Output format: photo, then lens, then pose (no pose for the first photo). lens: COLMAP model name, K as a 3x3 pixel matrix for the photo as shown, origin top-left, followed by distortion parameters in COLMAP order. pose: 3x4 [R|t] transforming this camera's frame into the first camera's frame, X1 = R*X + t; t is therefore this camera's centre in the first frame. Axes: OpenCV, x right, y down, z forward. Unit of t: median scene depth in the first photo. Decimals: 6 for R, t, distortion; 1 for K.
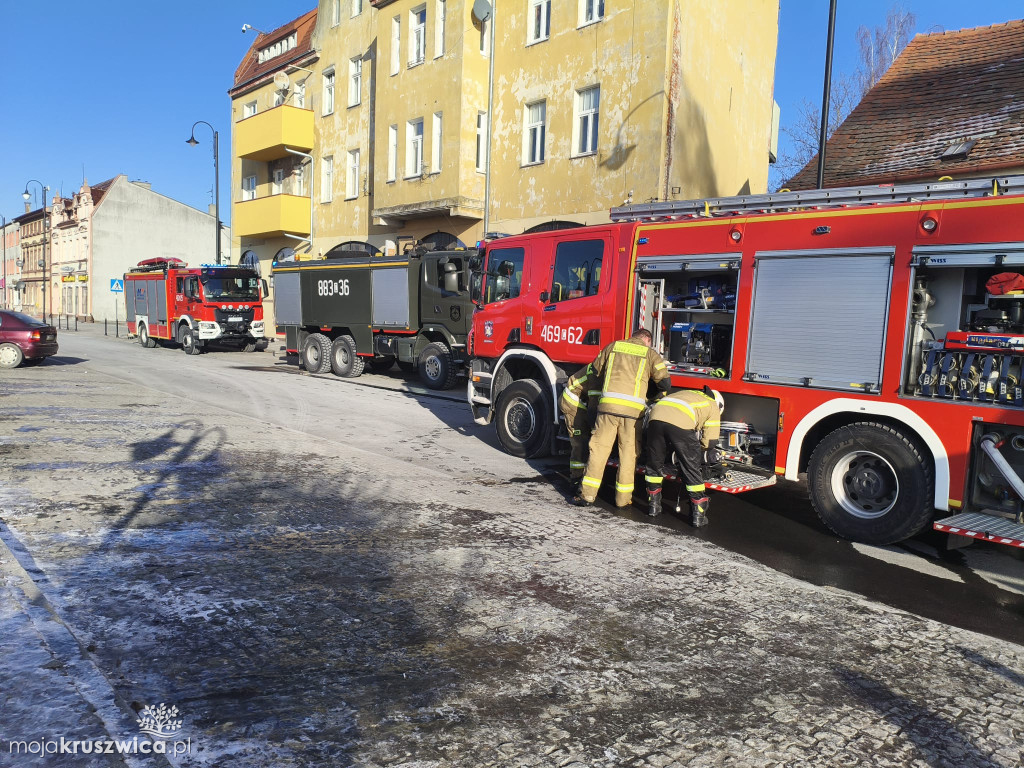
lens RADIAL K [[753.9, 0, 547.9], [0, 753.9, 388.8], [0, 0, 1]] dist [0.025309, -0.038233]
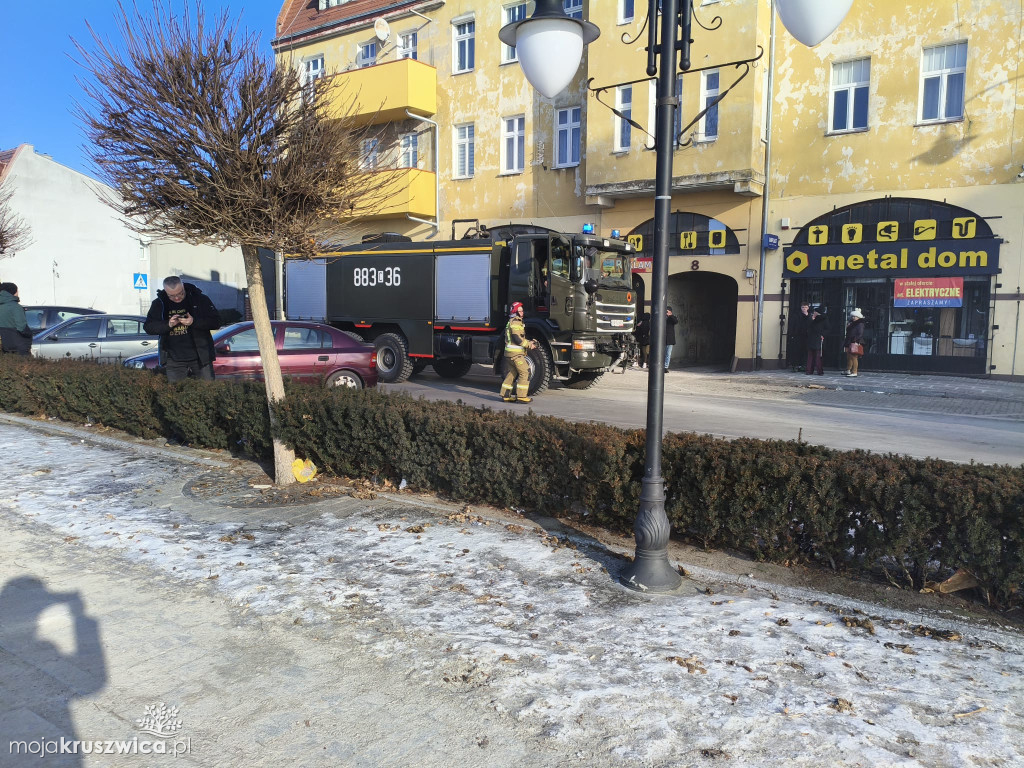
lens RADIAL K [[754.7, 0, 544.0], [0, 754.7, 378.7], [0, 0, 1]] dist [0.022533, -0.029793]
pose [[0.977194, -0.053035, 0.205621, -0.524598], [0.049786, 0.998540, 0.020947, -0.048077], [-0.206432, -0.010232, 0.978407, 0.208712]]
